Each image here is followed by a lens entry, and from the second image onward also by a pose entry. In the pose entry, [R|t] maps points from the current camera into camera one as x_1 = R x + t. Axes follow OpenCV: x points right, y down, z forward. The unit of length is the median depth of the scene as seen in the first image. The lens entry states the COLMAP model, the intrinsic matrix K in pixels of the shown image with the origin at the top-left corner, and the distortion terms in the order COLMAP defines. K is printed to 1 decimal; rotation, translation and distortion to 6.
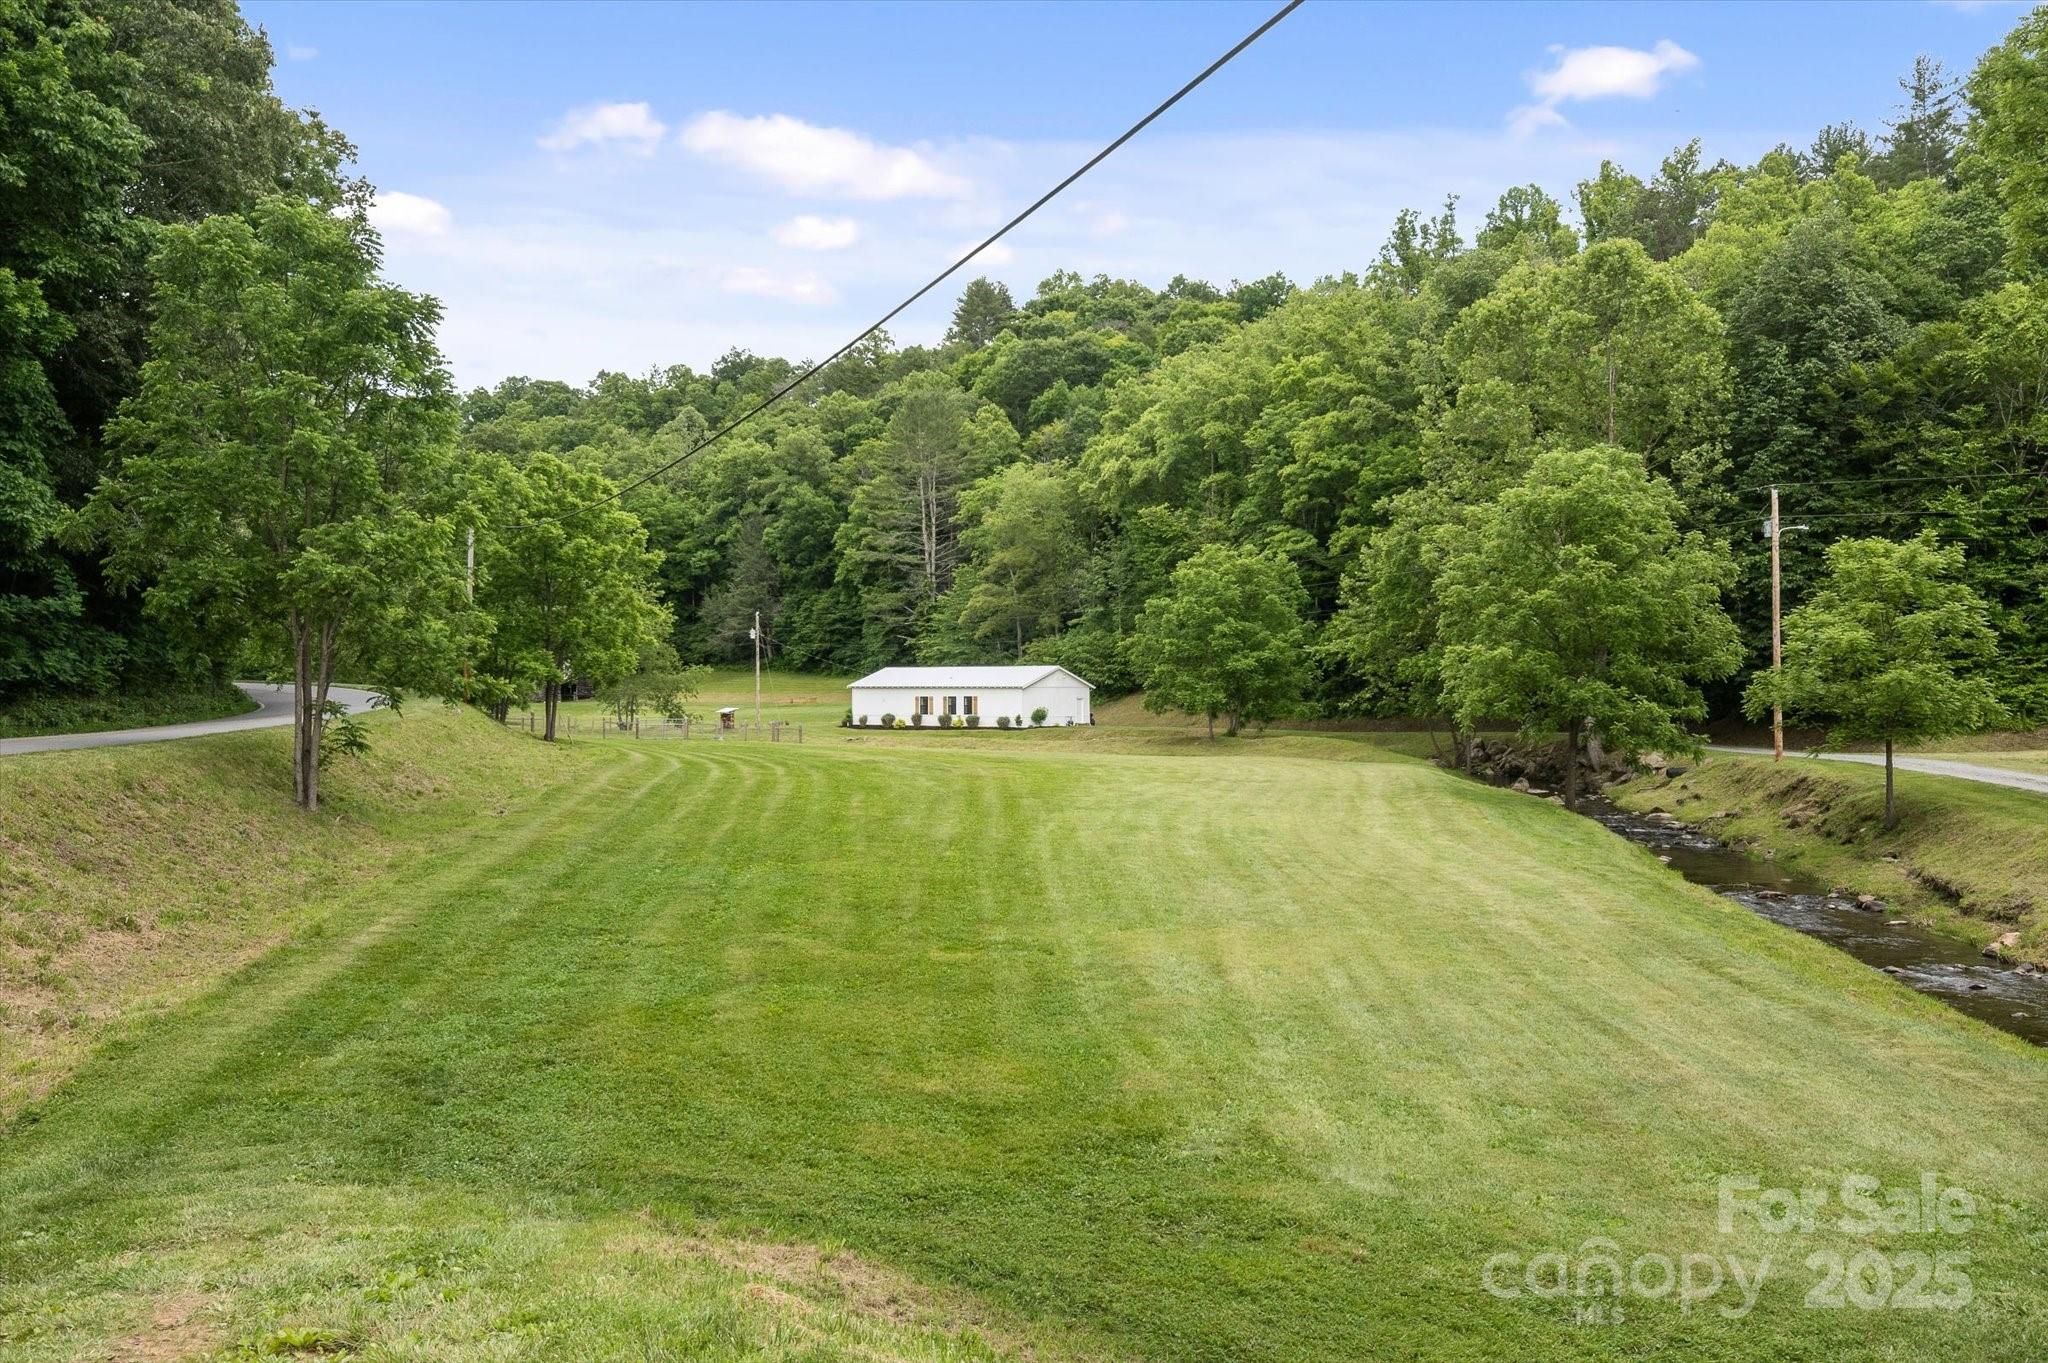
lens RADIAL K [[1710.6, 0, 1010.6], [0, 1710.6, 688.2], [0, 0, 1]] dist [0.018008, 0.003593]
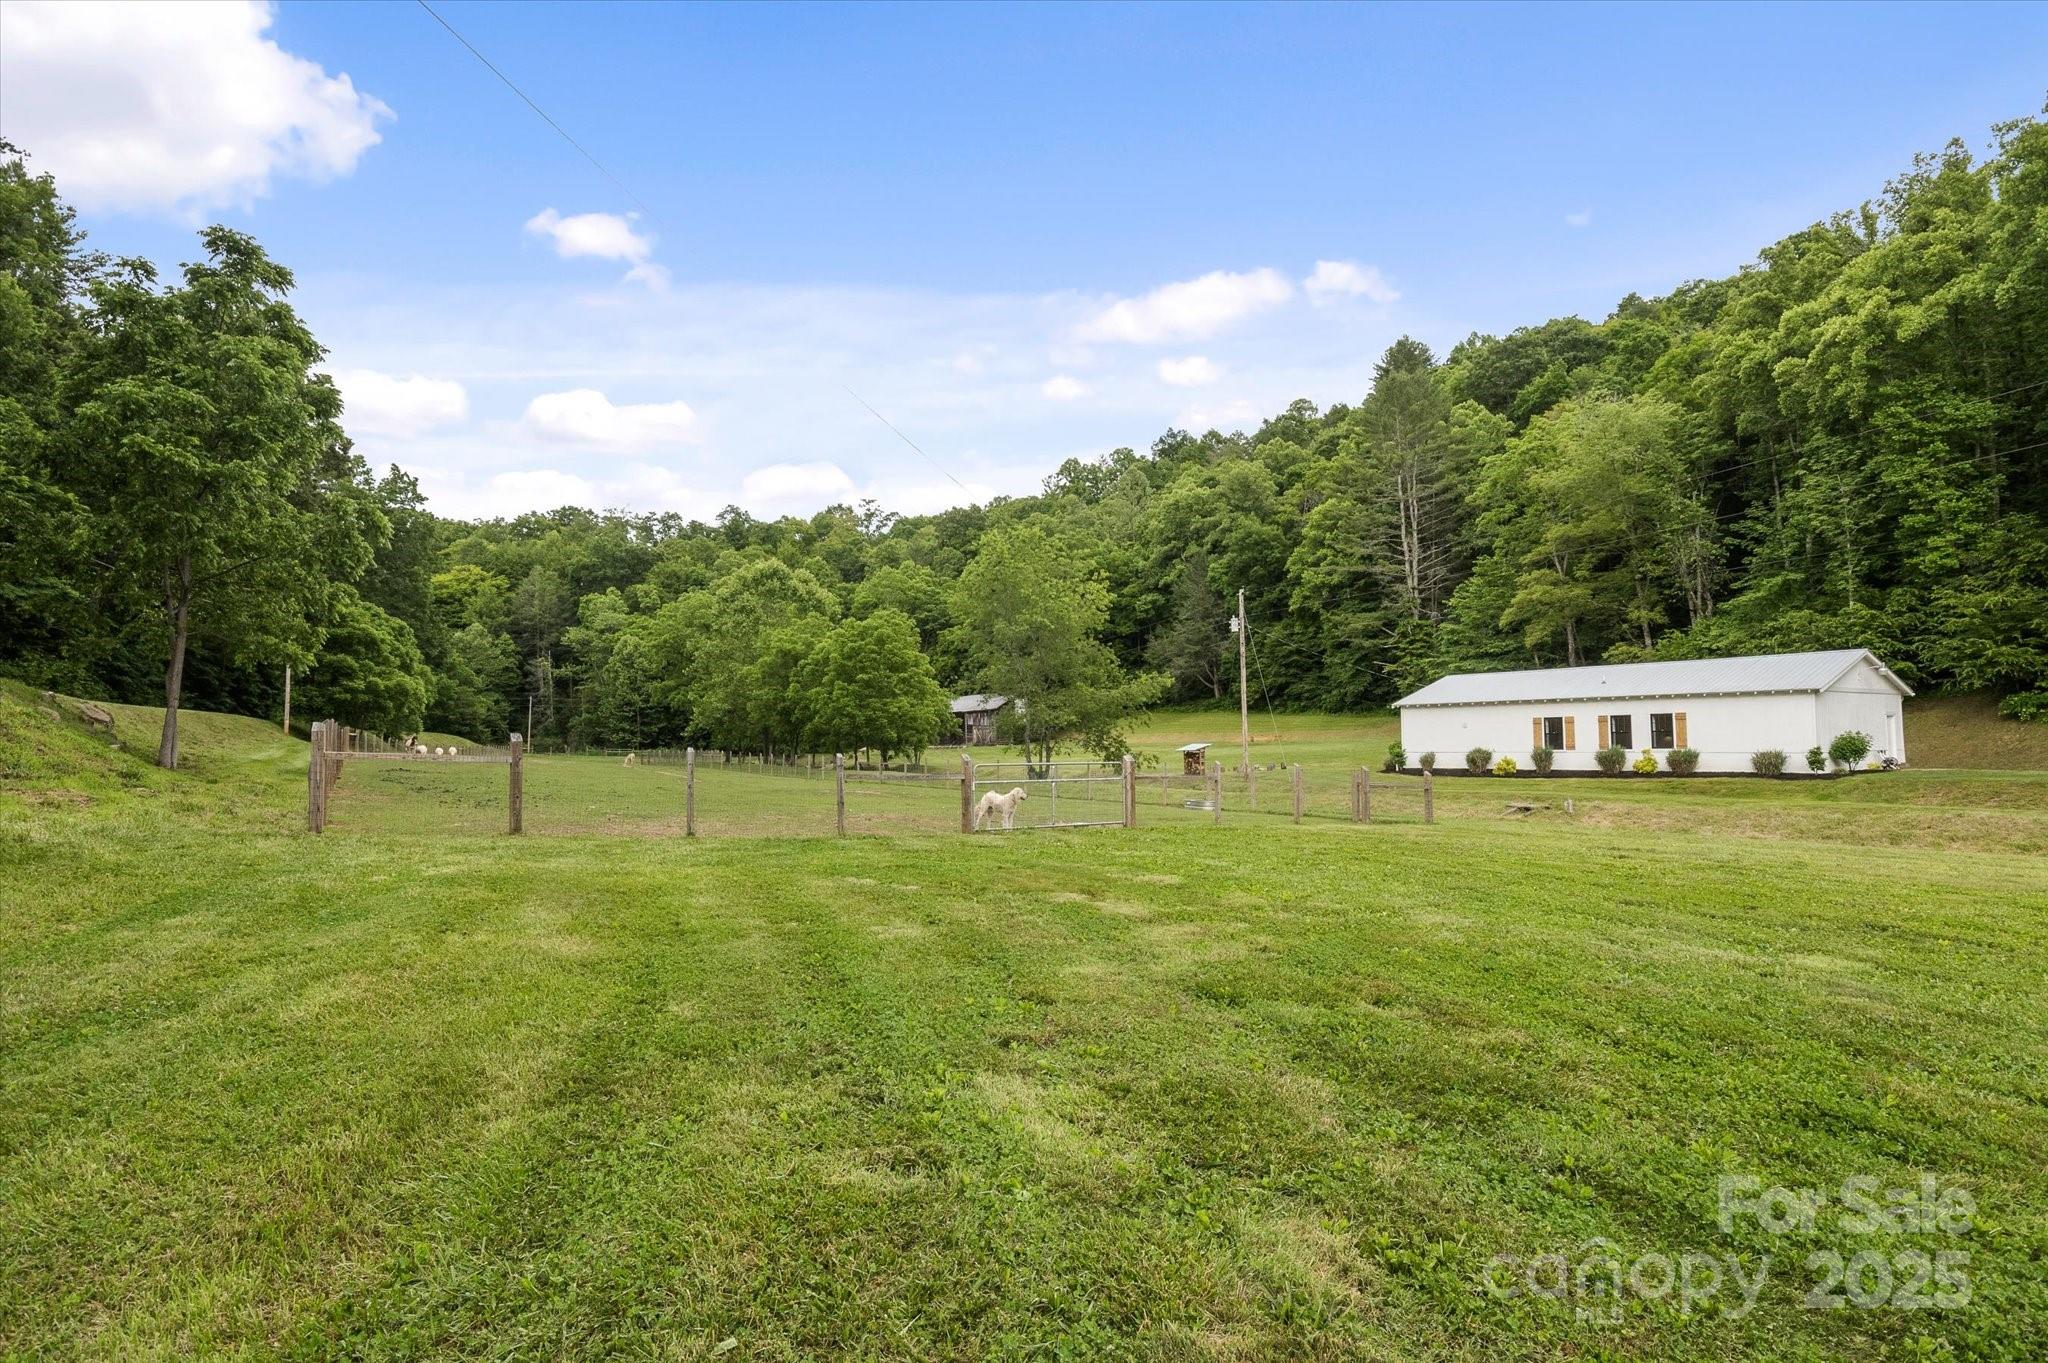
lens RADIAL K [[1109.2, 0, 1024.0], [0, 1109.2, 681.5], [0, 0, 1]] dist [0.000940, 0.000230]
pose [[0.959053, -0.028452, -0.281794, -0.072282], [0.013633, 0.998426, -0.054410, 0.006667], [0.282898, 0.048341, 0.957931, 0.385078]]
